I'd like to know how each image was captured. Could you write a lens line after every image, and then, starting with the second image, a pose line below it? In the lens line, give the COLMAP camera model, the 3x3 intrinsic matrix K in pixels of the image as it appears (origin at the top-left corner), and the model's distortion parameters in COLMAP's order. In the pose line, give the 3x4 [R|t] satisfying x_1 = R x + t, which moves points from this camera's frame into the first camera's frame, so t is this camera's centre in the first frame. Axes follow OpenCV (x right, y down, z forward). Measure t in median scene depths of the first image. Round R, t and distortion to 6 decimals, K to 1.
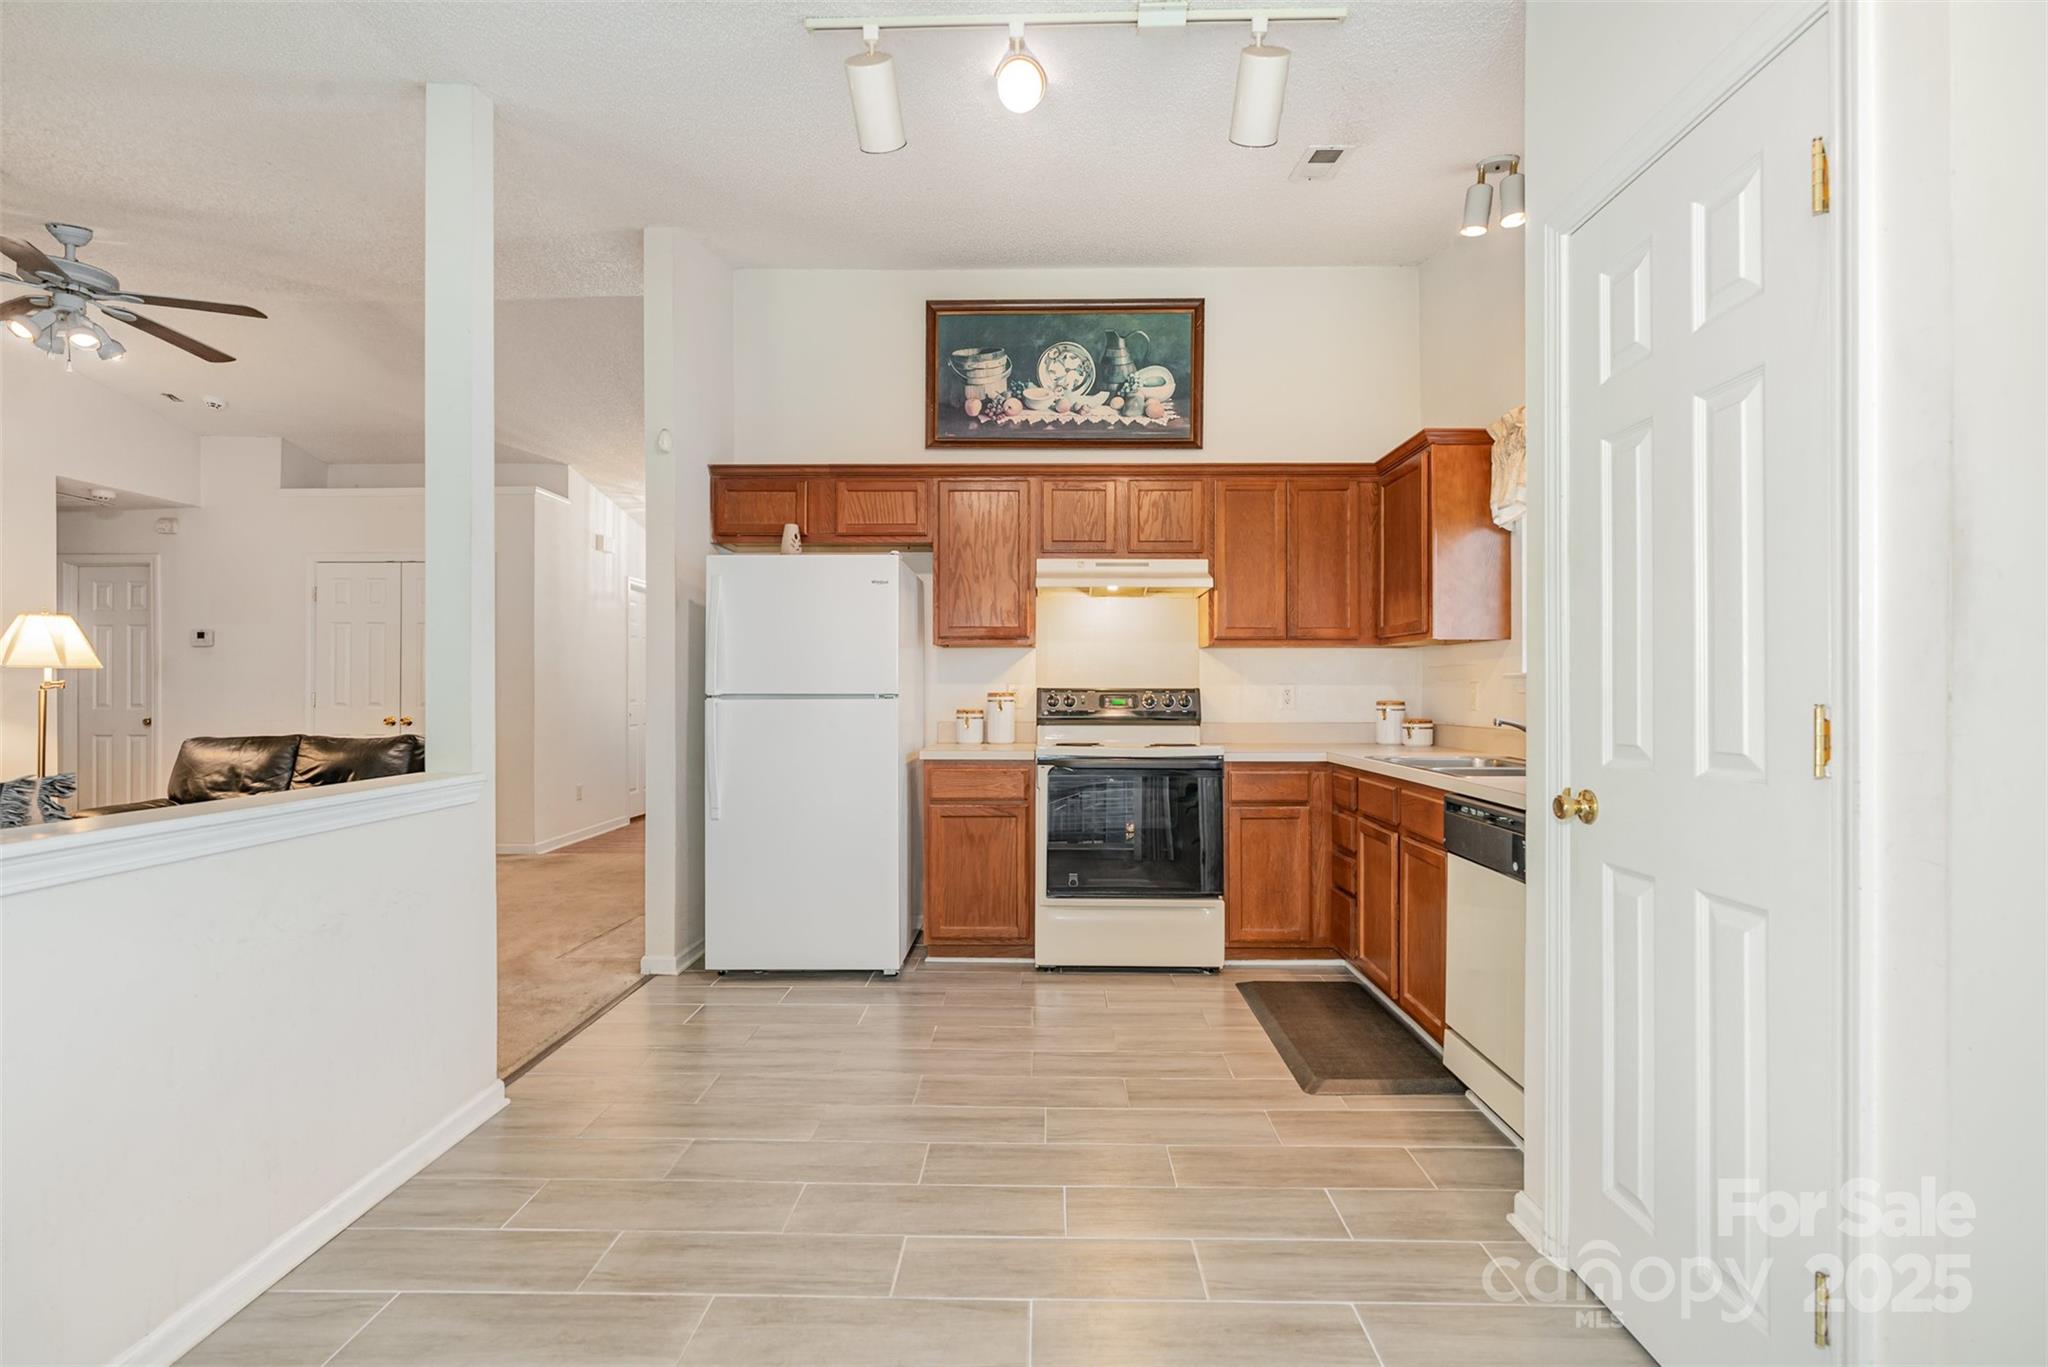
lens RADIAL K [[943.2, 0, 1027.5], [0, 943.2, 687.3], [0, 0, 1]] dist [0.002273, 0.001120]
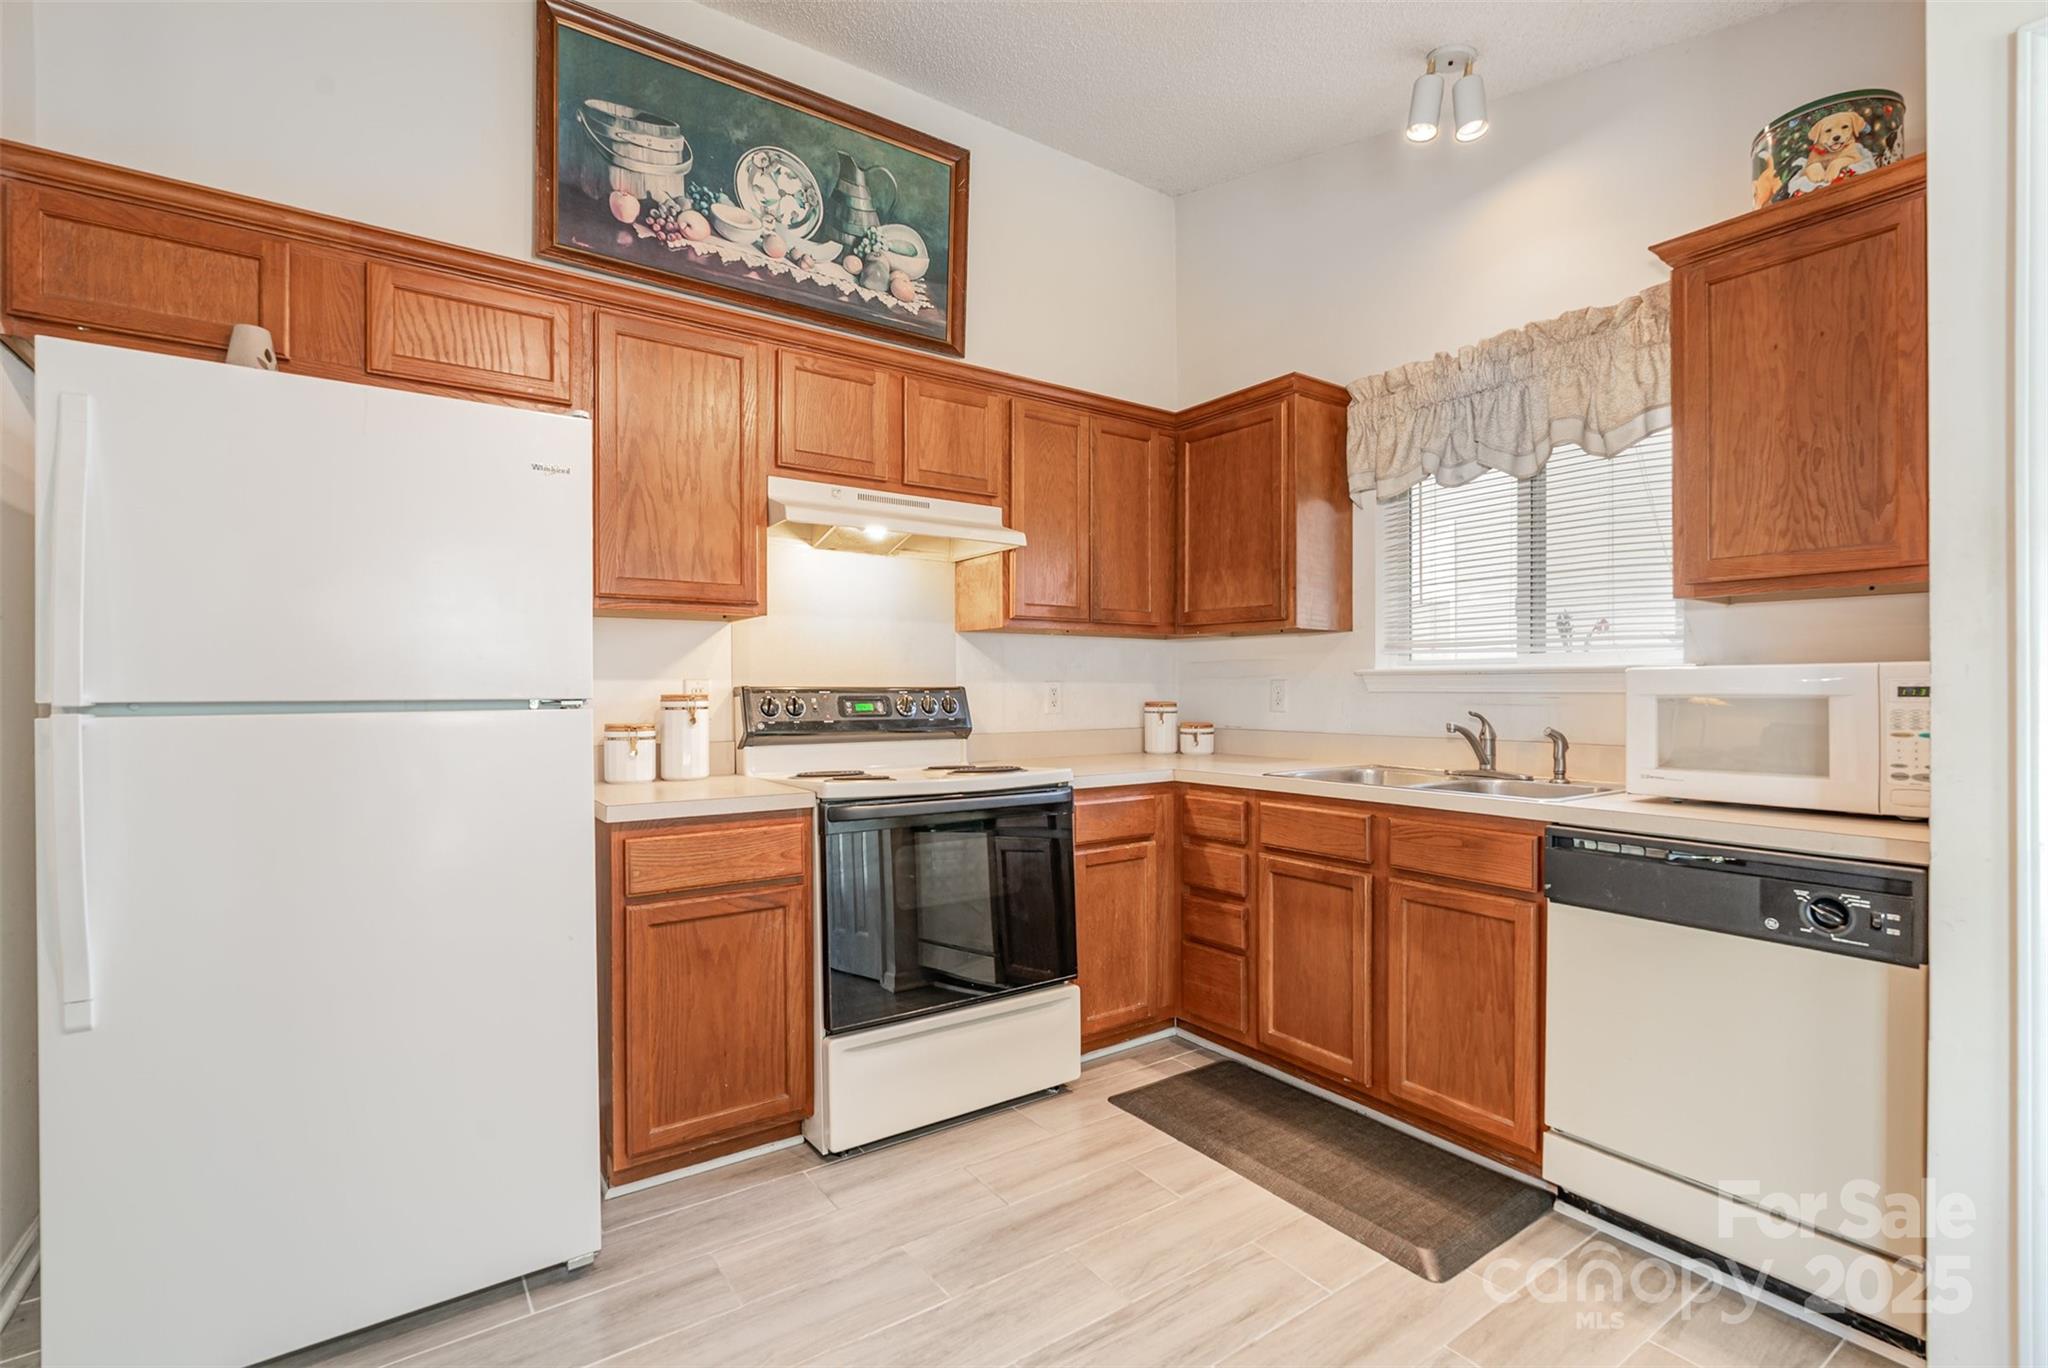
lens RADIAL K [[943.2, 0, 1027.5], [0, 943.2, 687.8], [0, 0, 1]] dist [0.002273, 0.001120]
pose [[0.801357, -0.001312, 0.598186, -0.212818], [-0.000252, 0.999997, 0.002530, -0.000093], [-0.598187, -0.002178, 0.801354, 0.389298]]
